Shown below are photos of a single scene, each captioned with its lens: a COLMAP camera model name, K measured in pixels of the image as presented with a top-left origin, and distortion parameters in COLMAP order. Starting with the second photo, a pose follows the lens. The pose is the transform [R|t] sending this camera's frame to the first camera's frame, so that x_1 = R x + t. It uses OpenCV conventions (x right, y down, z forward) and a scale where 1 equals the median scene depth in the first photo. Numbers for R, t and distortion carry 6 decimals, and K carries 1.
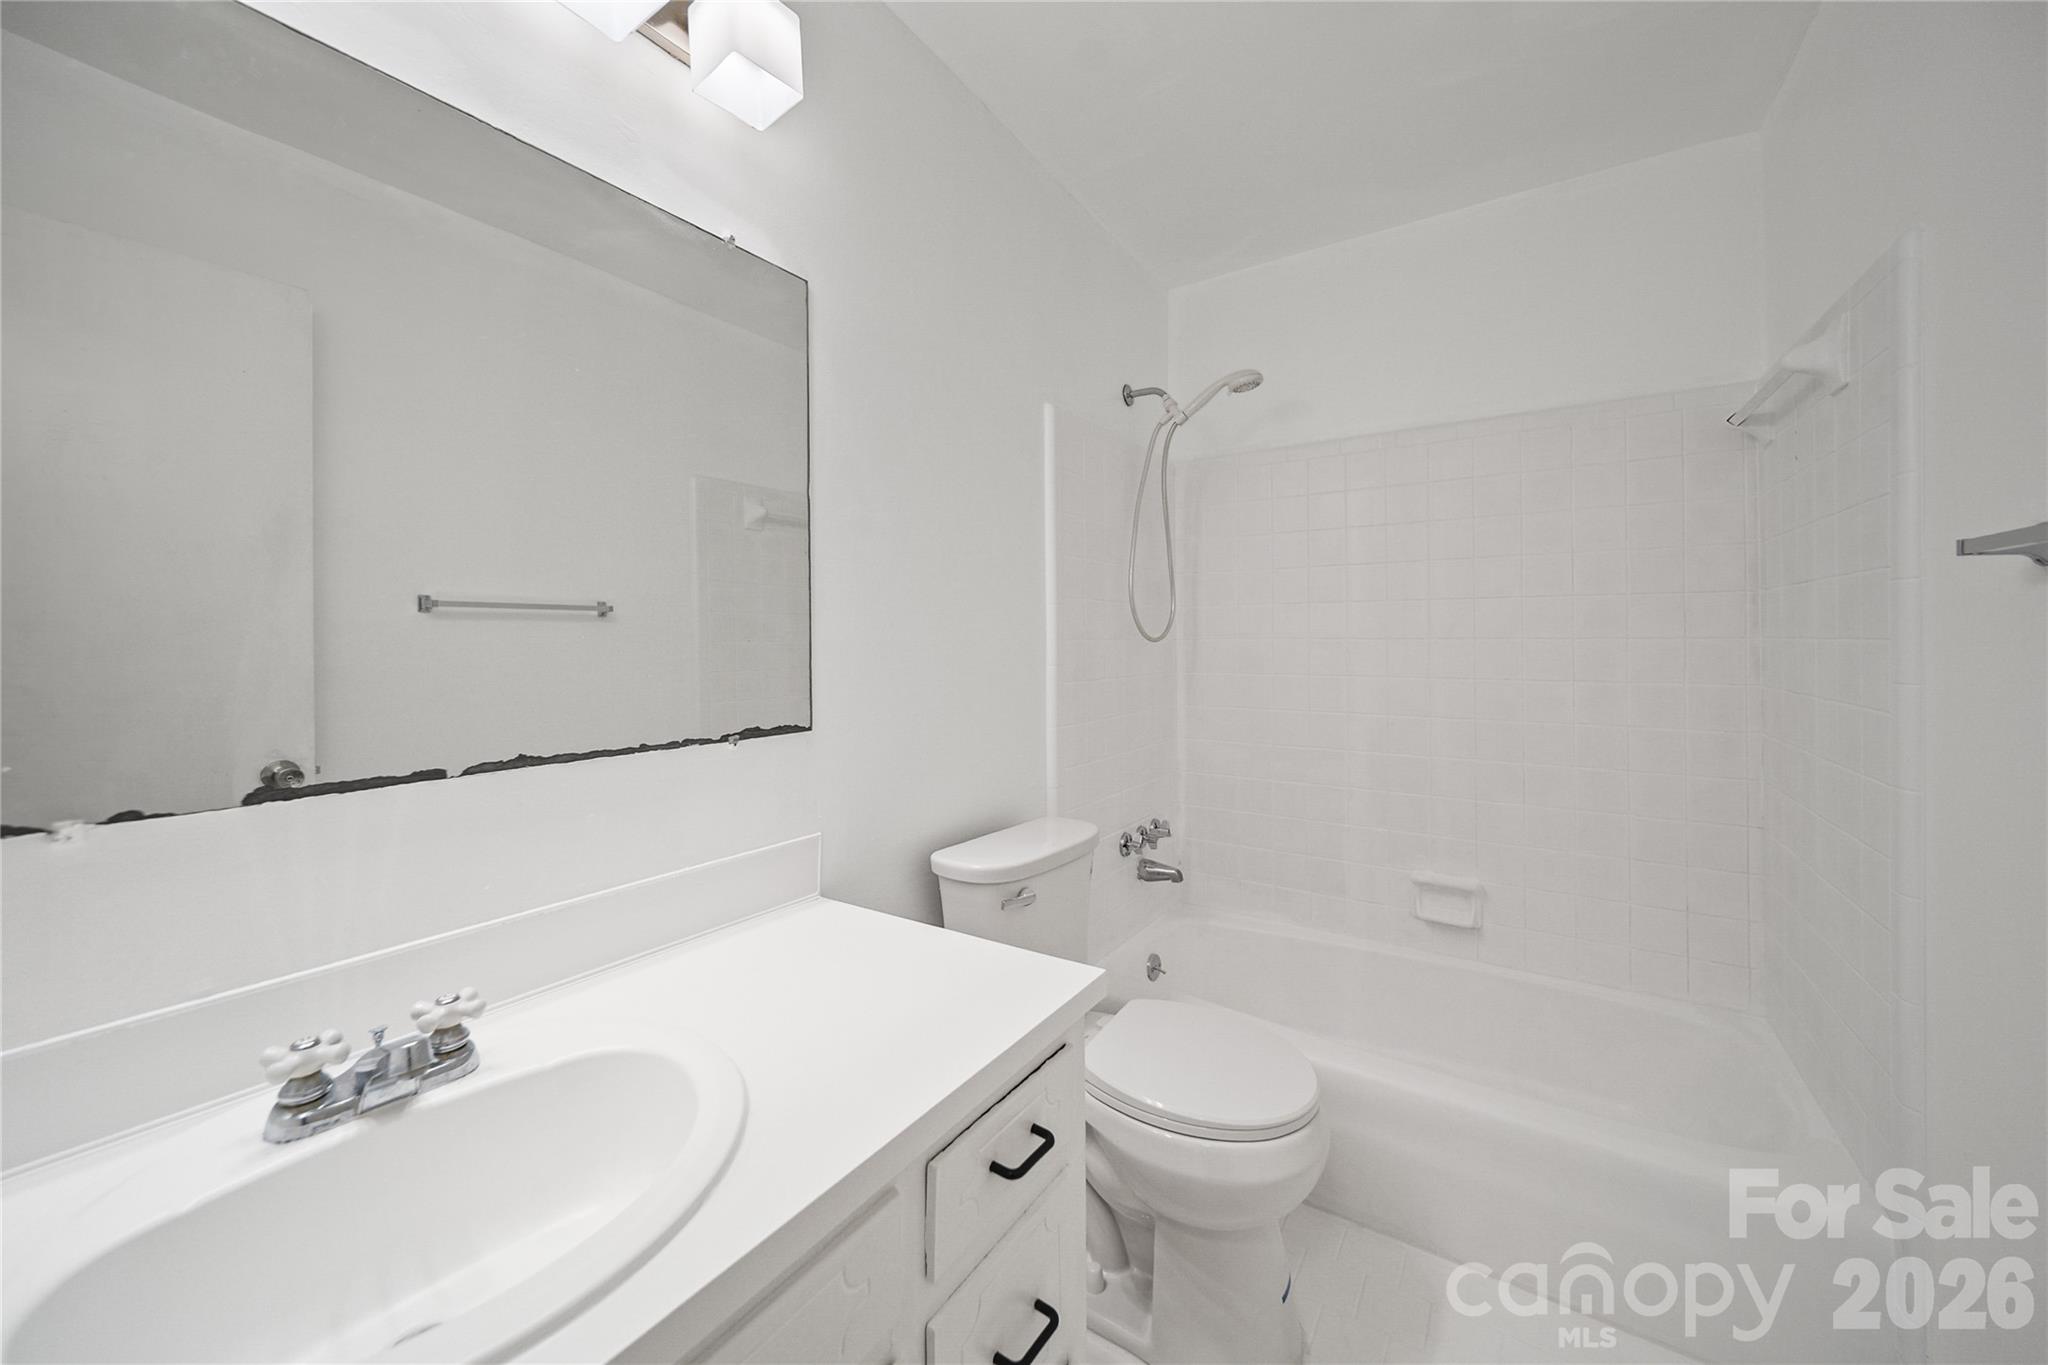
lens RADIAL K [[738.2, 0, 1032.0], [0, 738.2, 665.3], [0, 0, 1]] dist [-0.000235, -0.000023]
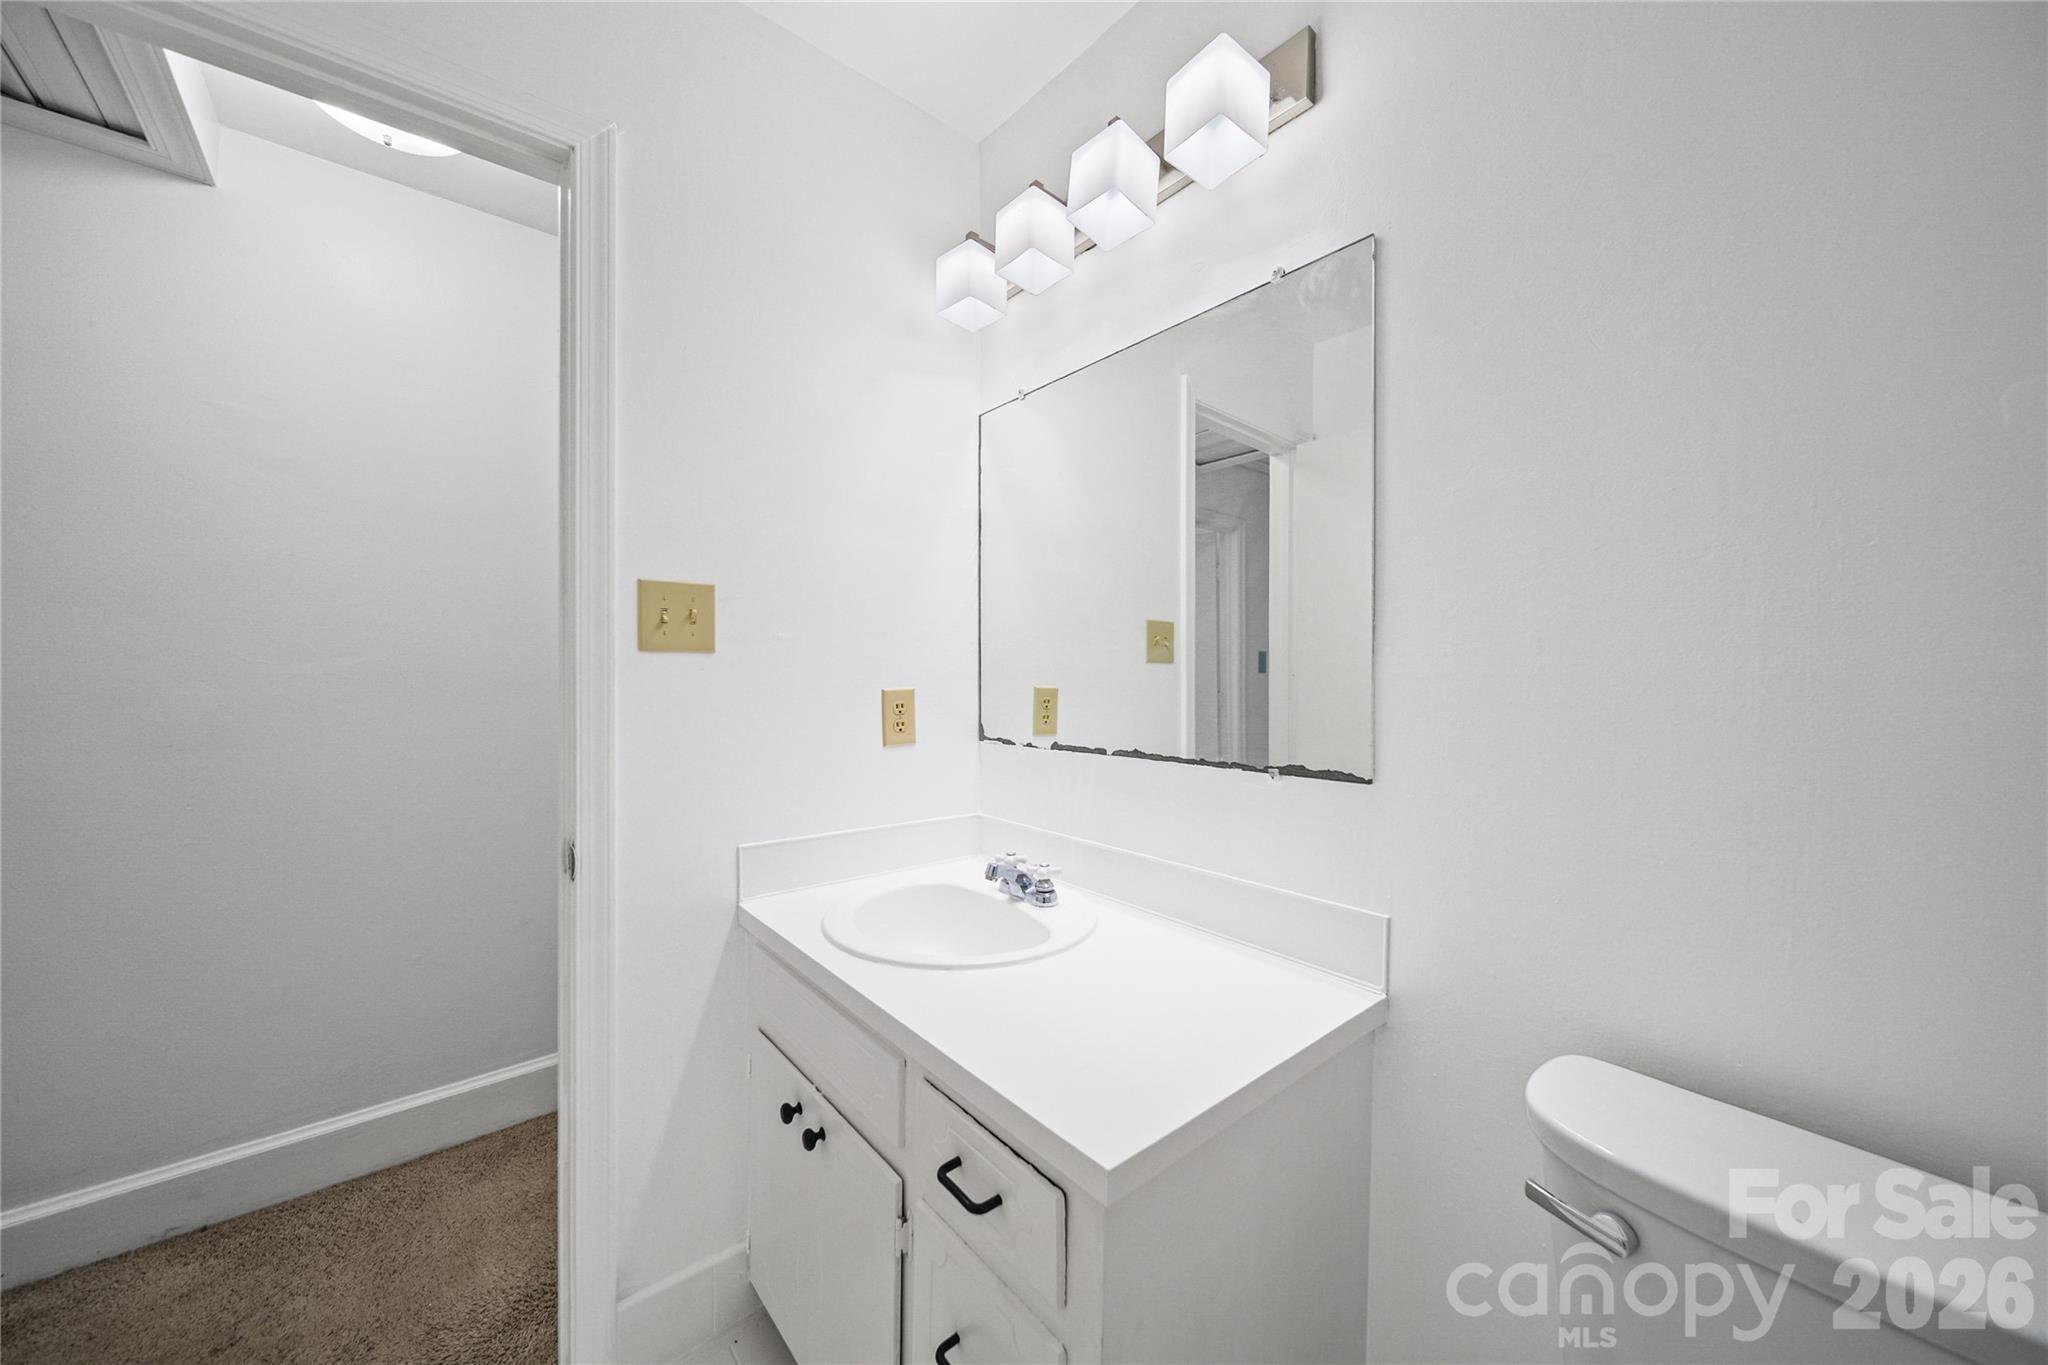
lens RADIAL K [[738.2, 0, 1031.1], [0, 738.2, 676.4], [0, 0, 1]] dist [-0.000235, -0.000023]
pose [[-0.284744, 0.011611, -0.958533, 0.820359], [-0.023142, 0.999552, 0.018982, -0.053483], [0.958324, 0.027588, -0.284348, 1.197115]]
